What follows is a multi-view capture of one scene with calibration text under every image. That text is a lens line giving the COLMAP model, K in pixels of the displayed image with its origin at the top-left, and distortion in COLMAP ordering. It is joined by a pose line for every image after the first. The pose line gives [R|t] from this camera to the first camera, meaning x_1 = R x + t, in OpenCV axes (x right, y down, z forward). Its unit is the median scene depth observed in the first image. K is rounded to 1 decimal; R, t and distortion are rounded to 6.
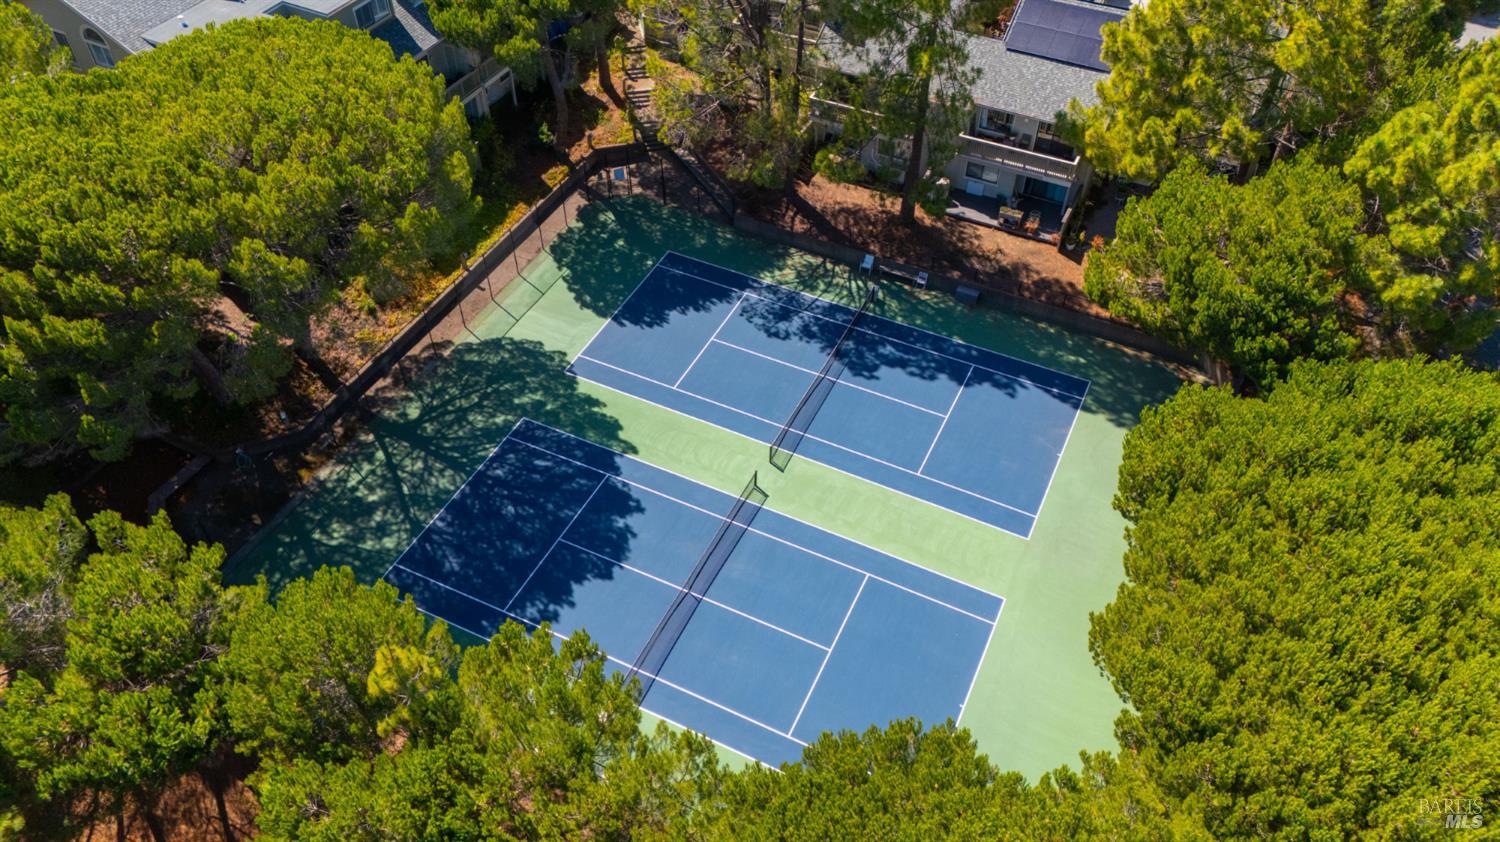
lens RADIAL K [[1102.7, 0, 750.0], [0, 1102.7, 421.0], [0, 0, 1]] dist [0.106418, -0.113875]
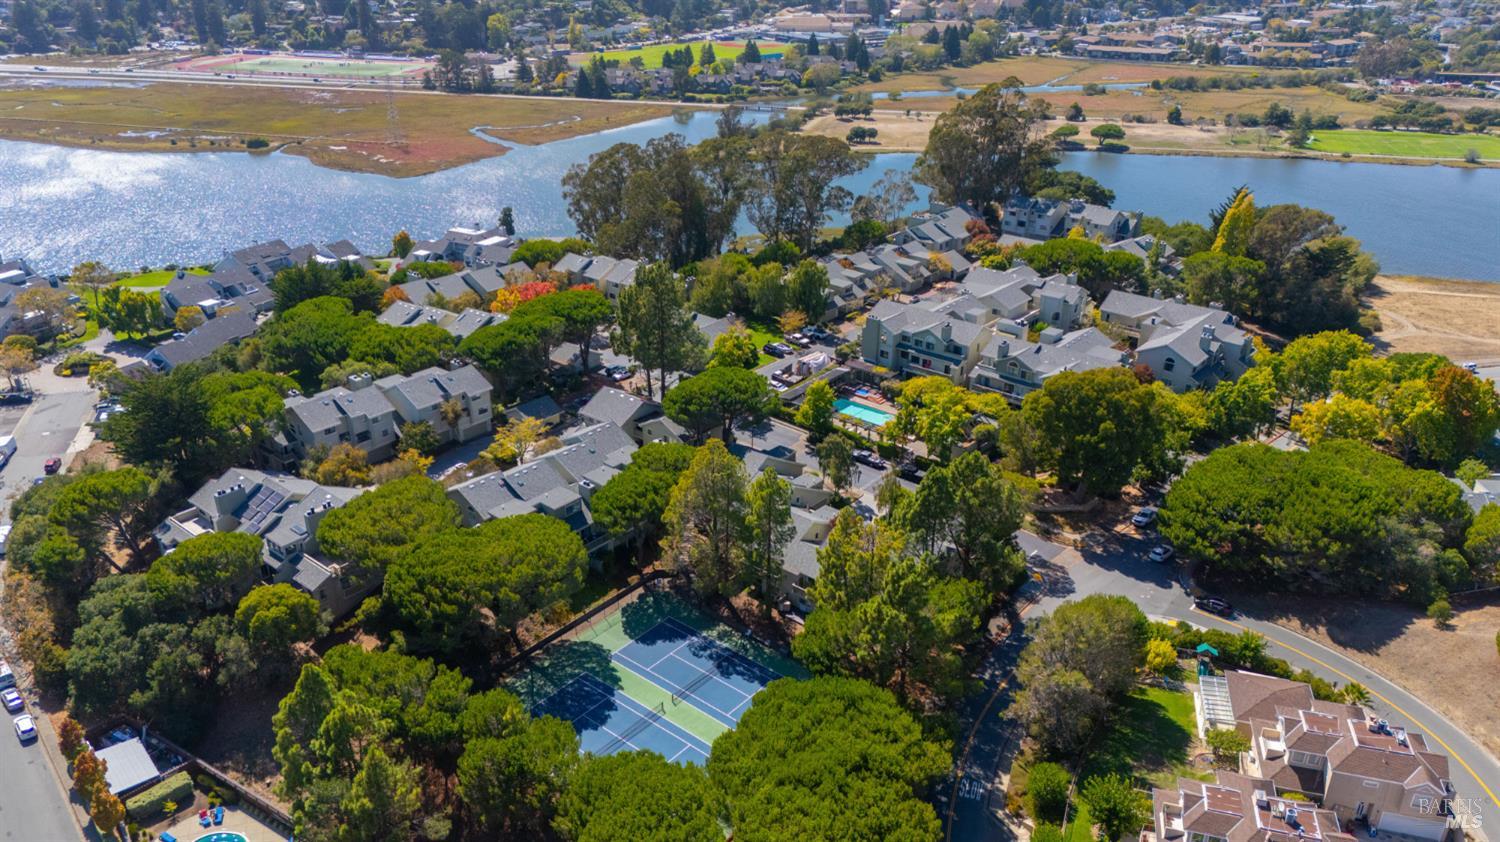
lens RADIAL K [[1102.7, 0, 750.0], [0, 1102.7, 421.0], [0, 0, 1]] dist [0.106418, -0.113875]
pose [[0.970448, 0.096542, -0.221155, 0.630227], [-0.169366, 0.925320, -0.339260, 0.251294], [0.171886, 0.366691, 0.914327, -1.384348]]
